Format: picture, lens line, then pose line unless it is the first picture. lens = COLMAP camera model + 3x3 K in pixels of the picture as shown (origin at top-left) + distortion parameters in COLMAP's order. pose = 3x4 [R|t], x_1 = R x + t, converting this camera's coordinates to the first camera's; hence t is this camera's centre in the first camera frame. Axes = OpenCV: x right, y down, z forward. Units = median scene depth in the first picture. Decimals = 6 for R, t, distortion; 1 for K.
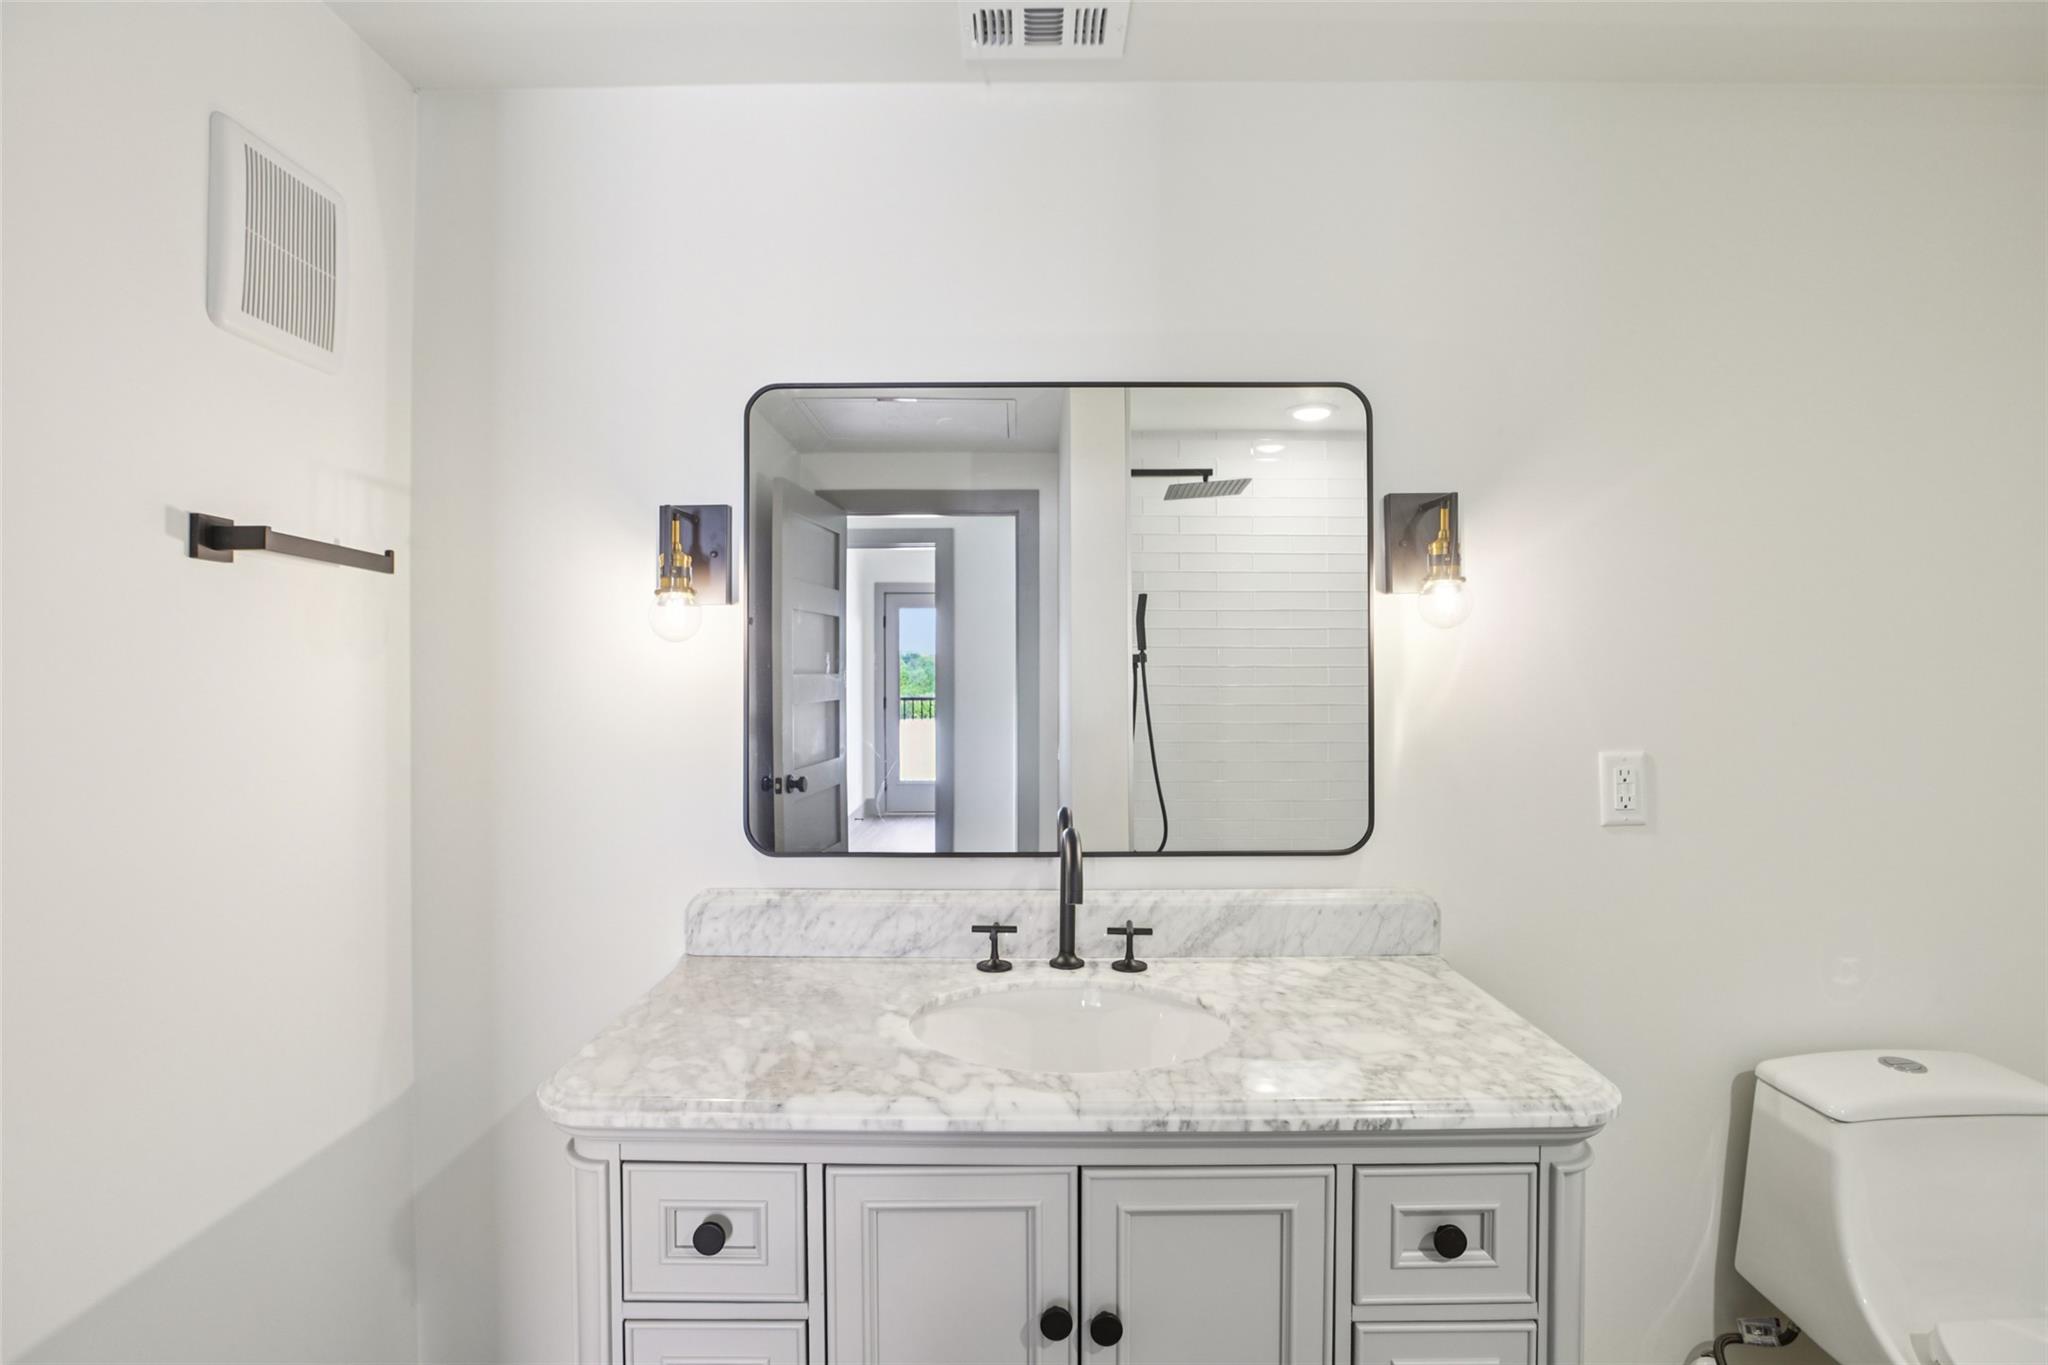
lens RADIAL K [[981.6, 0, 1026.3], [0, 981.6, 664.3], [0, 0, 1]] dist [-0.061562, 0.027263]
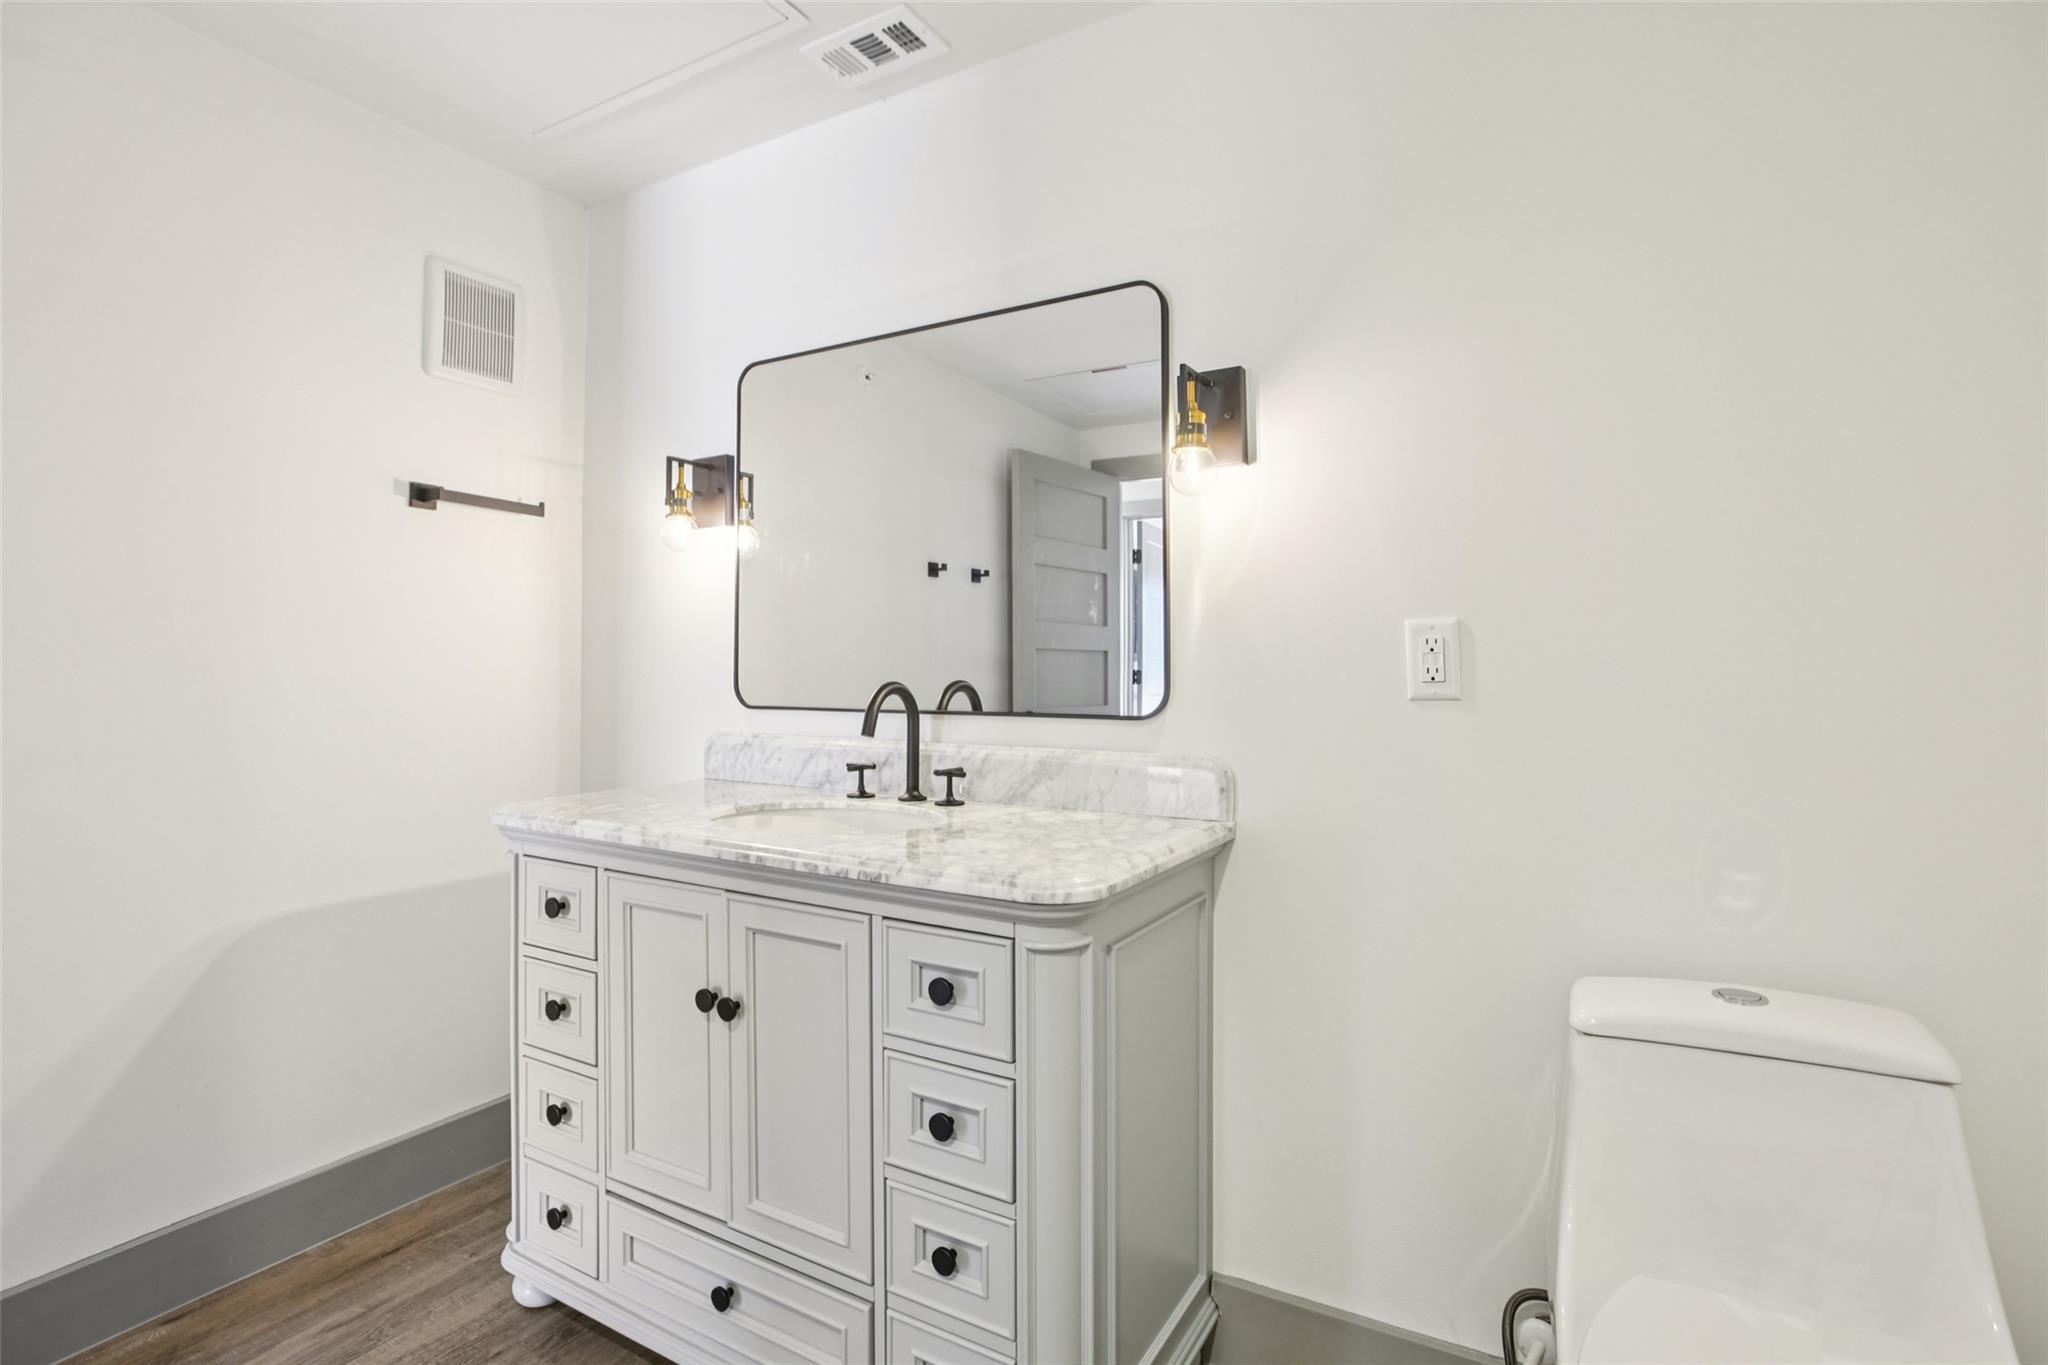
lens RADIAL K [[988.9, 0, 1025.7], [0, 988.9, 642.5], [0, 0, 1]] dist [-0.060566, 0.028300]
pose [[0.867450, -0.010602, -0.497412, 0.782809], [0.001467, 0.999823, -0.018752, 0.136024], [0.497523, 0.015536, 0.867312, 0.001373]]
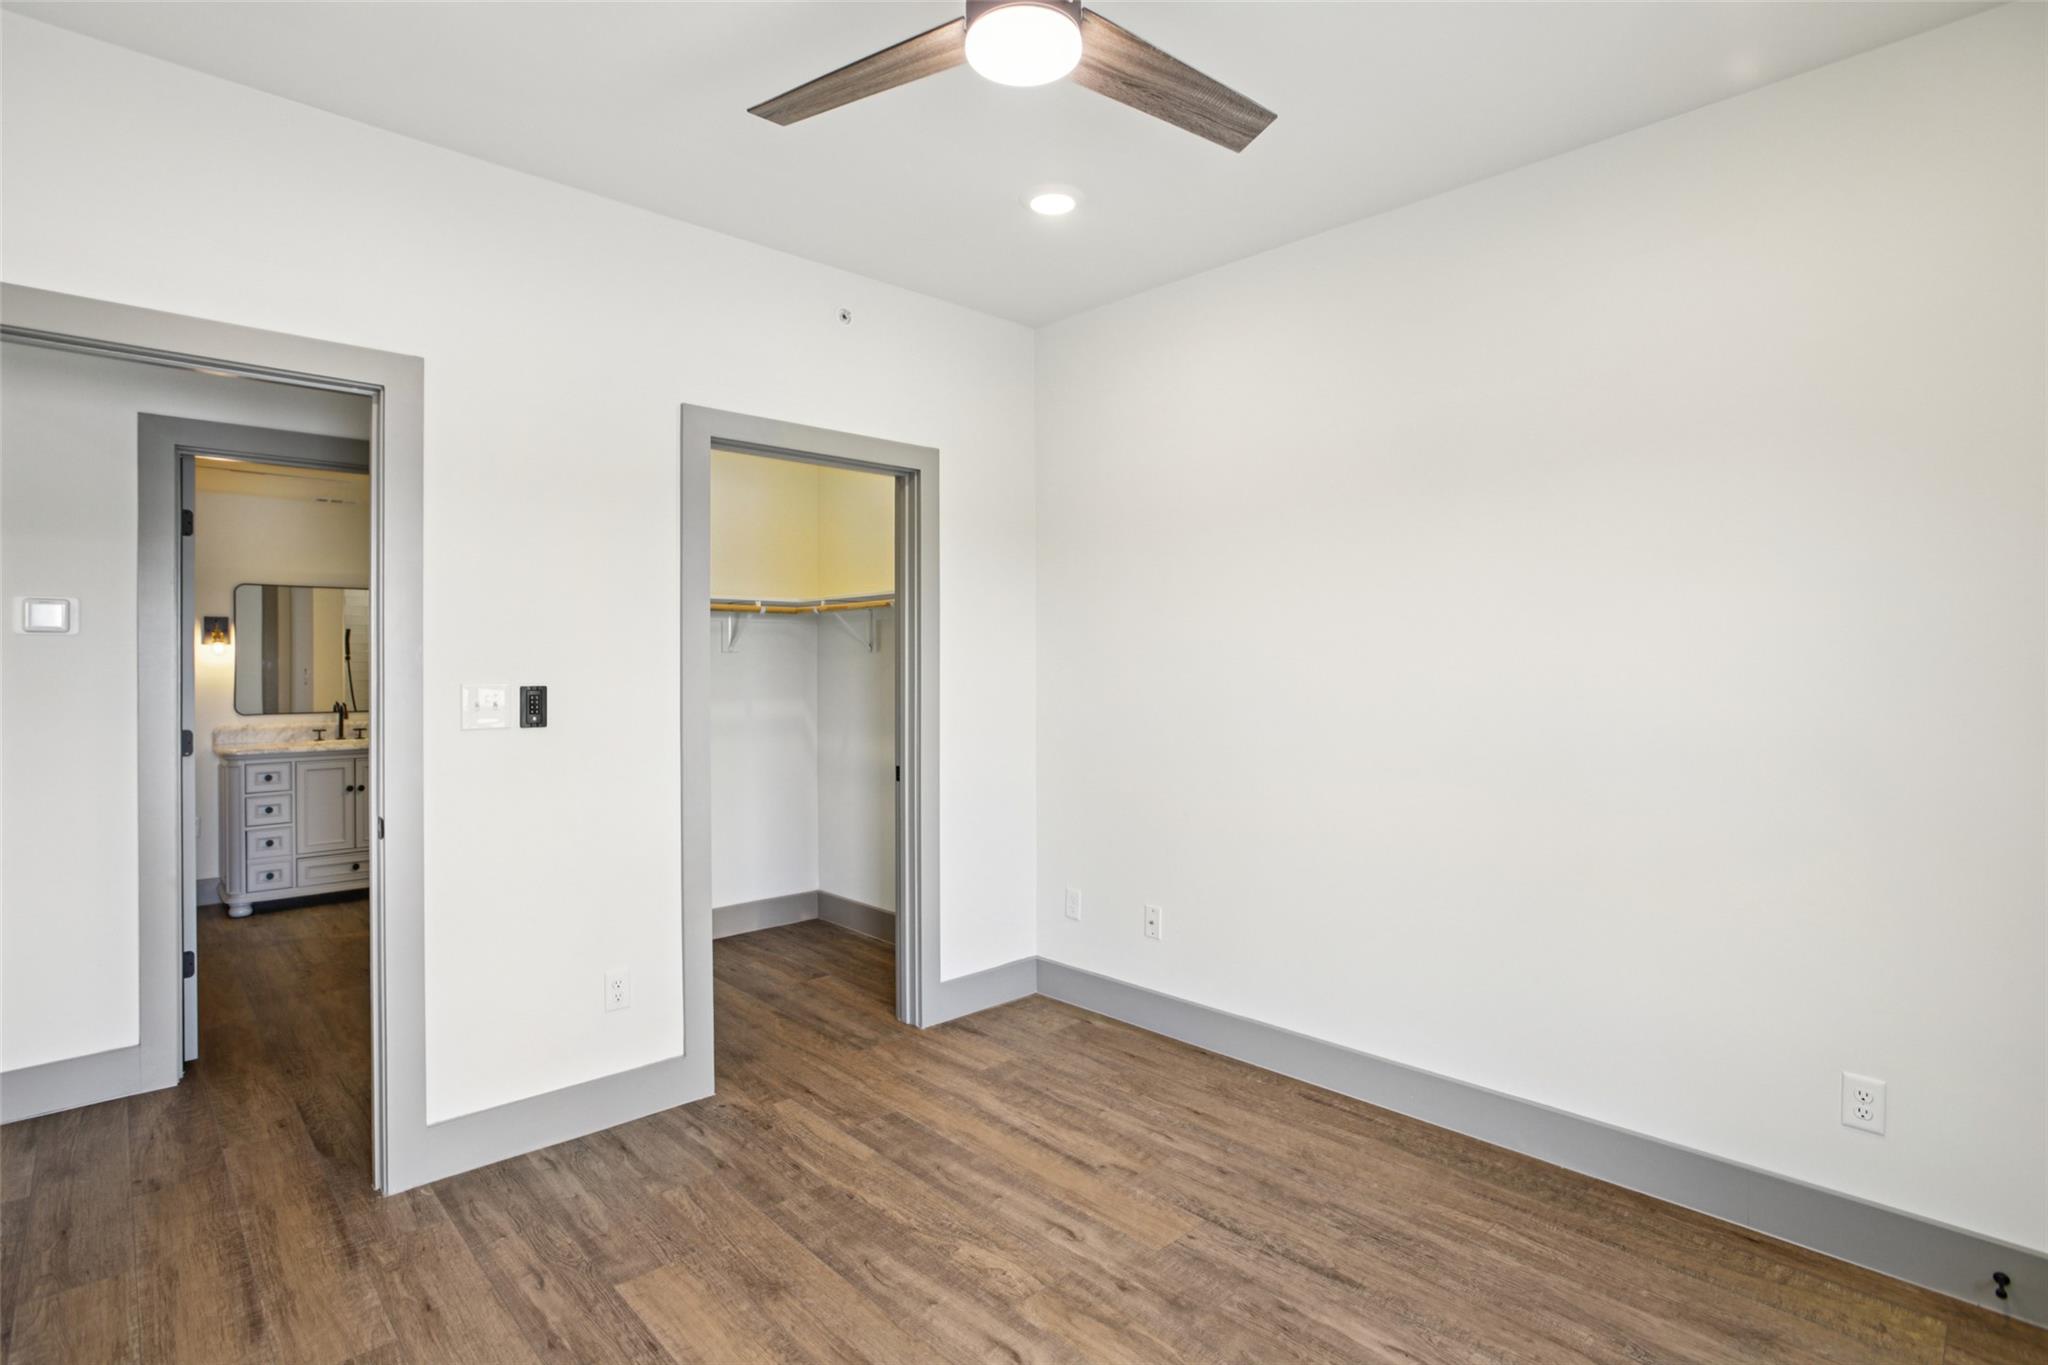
lens RADIAL K [[981.6, 0, 1026.3], [0, 981.6, 664.3], [0, 0, 1]] dist [-0.061562, 0.027263]
pose [[0.717560, 0.001571, 0.696495, -0.658795], [-0.002112, 0.999998, -0.000079, 0.003421], [-0.696494, -0.001415, 0.717561, -3.640581]]
